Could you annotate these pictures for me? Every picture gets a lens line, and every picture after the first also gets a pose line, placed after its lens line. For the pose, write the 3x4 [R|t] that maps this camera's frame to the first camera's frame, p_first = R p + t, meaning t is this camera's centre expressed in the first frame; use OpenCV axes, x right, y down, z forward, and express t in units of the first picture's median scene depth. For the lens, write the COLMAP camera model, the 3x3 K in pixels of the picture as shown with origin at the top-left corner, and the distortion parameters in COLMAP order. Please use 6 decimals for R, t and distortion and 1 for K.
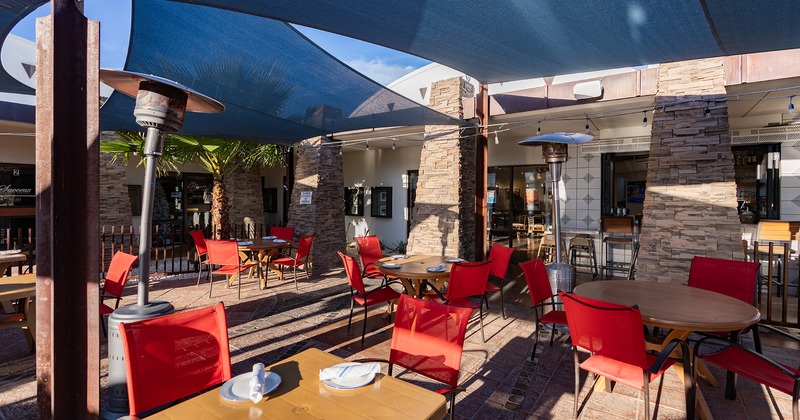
lens RADIAL K [[358.6, 0, 401.2], [0, 358.6, 203.5], [0, 0, 1]] dist [0.001015, 0.000041]
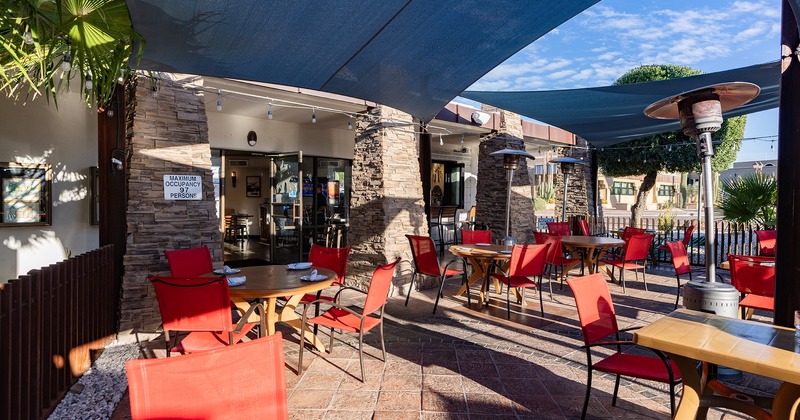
lens RADIAL K [[439.3, 0, 401.0], [0, 439.3, 211.1], [0, 0, 1]] dist [-0.039034, -0.000947]
pose [[0.204124, -0.033933, 0.978357, -1.062801], [0.005176, 0.999423, 0.033583, -0.002773], [-0.978931, -0.001791, 0.204181, 0.778240]]
